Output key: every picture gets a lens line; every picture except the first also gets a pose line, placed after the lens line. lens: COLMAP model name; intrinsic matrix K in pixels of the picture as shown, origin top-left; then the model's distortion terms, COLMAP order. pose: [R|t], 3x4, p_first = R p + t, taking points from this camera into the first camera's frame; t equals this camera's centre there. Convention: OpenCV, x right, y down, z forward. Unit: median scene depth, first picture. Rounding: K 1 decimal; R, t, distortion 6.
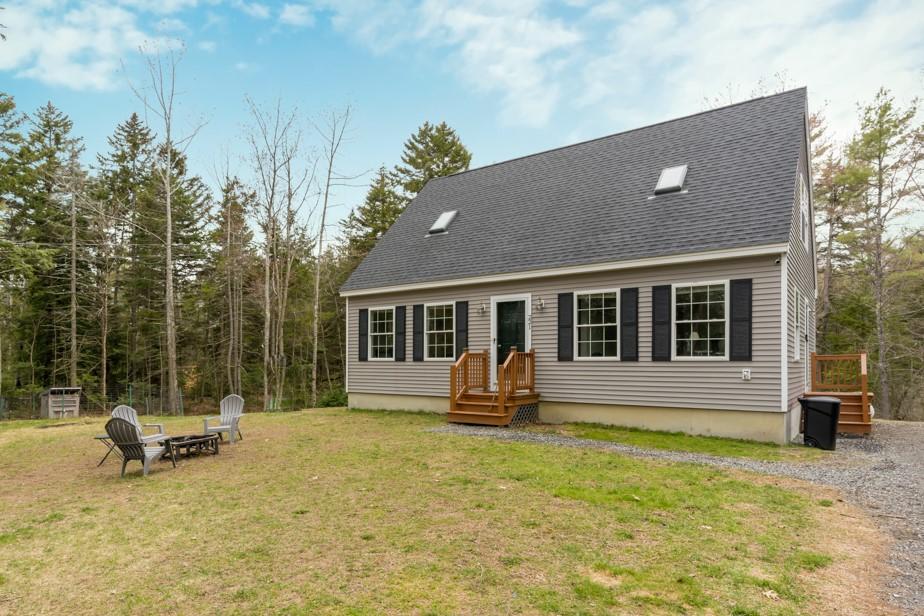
lens RADIAL K [[507.5, 0, 437.2], [0, 507.5, 360.2], [0, 0, 1]] dist [-0.005723, -0.000591]
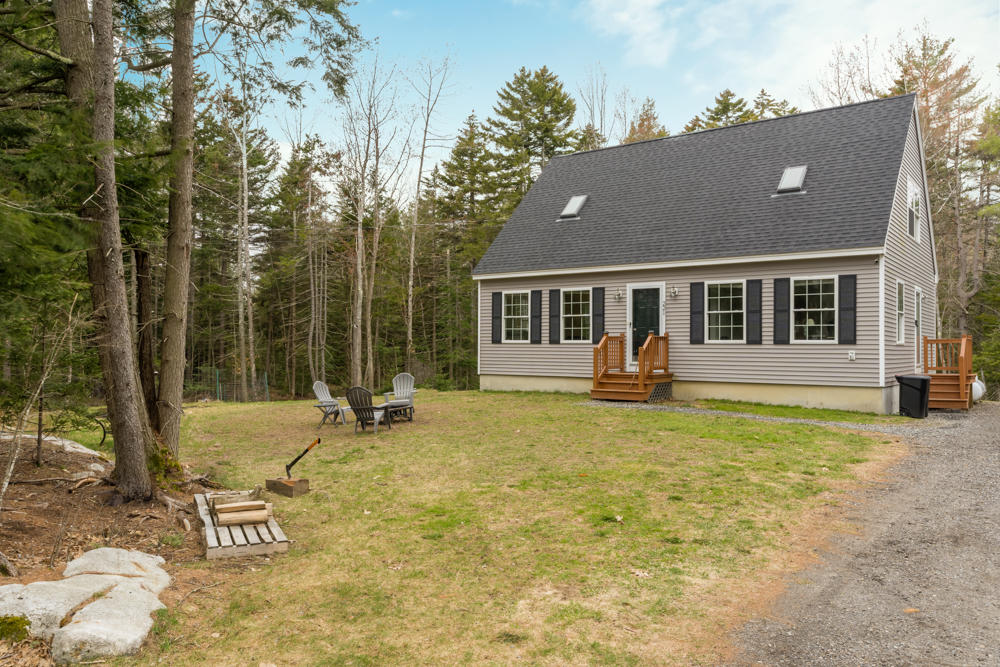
lens RADIAL K [[754.3, 0, 501.4], [0, 754.3, 335.6], [0, 0, 1]] dist [0.003100, -0.000086]
pose [[0.999505, 0.003218, 0.031289, -0.204699], [-0.002939, 0.999956, -0.008962, -0.000199], [-0.031317, 0.008865, 0.999470, -0.573808]]
